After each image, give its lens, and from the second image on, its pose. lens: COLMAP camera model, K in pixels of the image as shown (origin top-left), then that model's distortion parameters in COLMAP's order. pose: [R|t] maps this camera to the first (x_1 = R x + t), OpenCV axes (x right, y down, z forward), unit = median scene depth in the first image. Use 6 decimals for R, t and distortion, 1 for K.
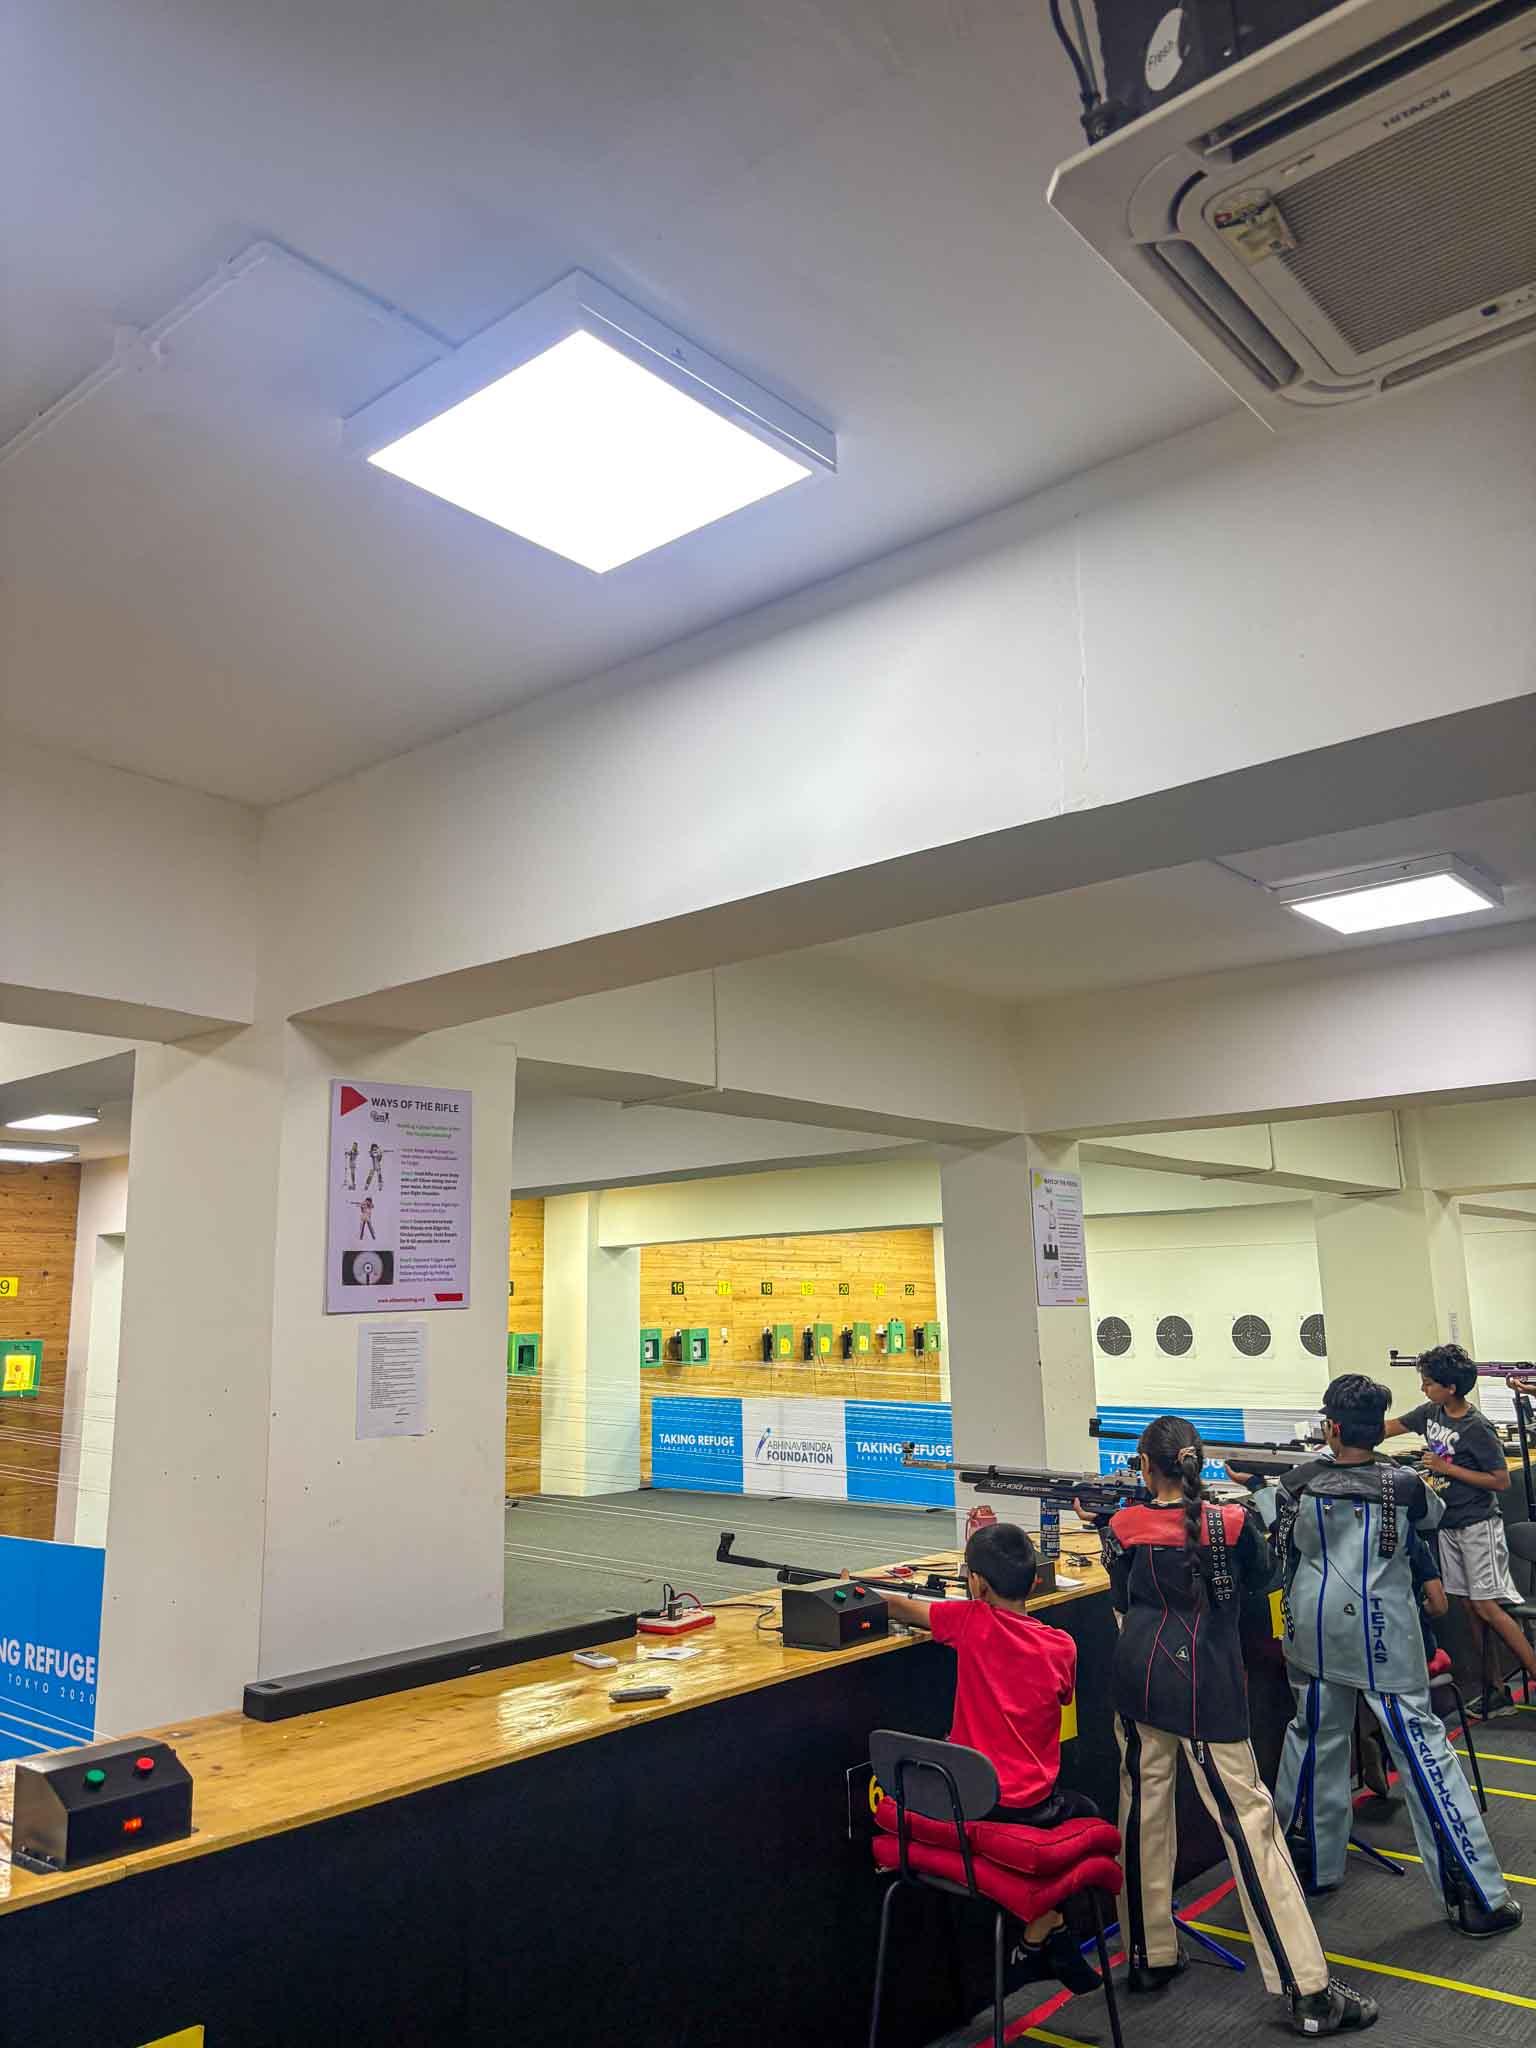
lens RADIAL K [[1552.0, 0, 768.0], [0, 1552.0, 1024.0], [0, 0, 1]] dist [0.019678, -0.035753]
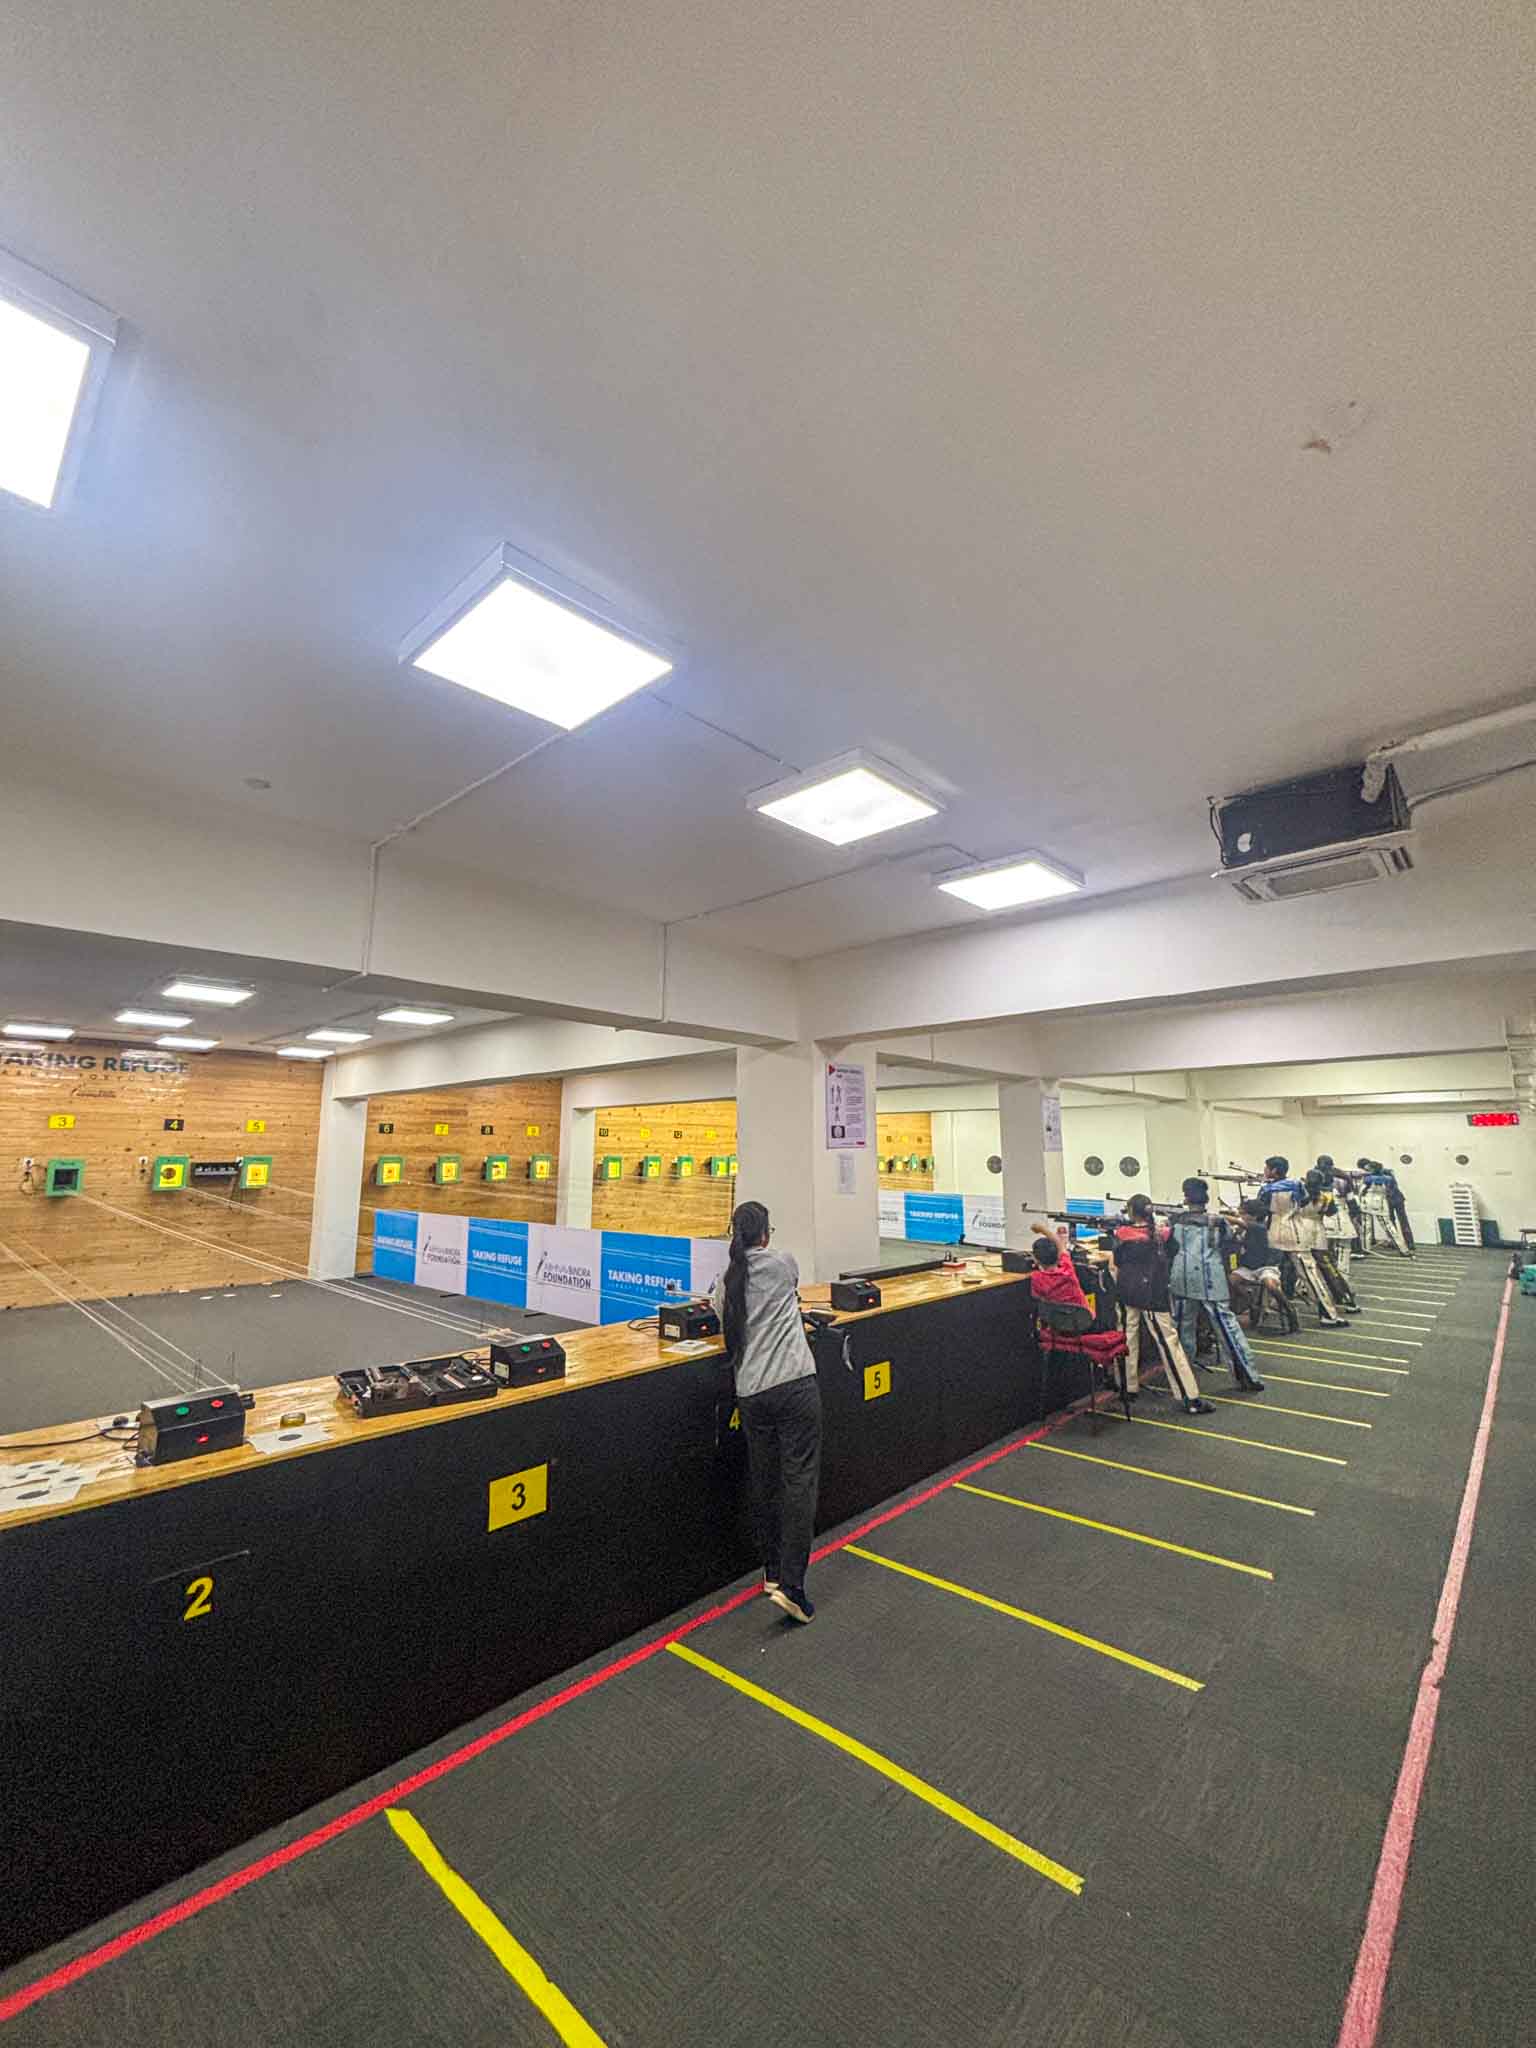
lens RADIAL K [[852.1, 0, 768.0], [0, 852.1, 1024.0], [0, 0, 1]] dist [0.008749, 0.000051]
pose [[0.999332, 0.018031, -0.031773, -0.324566], [-0.016779, 0.999089, 0.039242, -0.083556], [0.032452, -0.038683, 0.998724, -0.457912]]
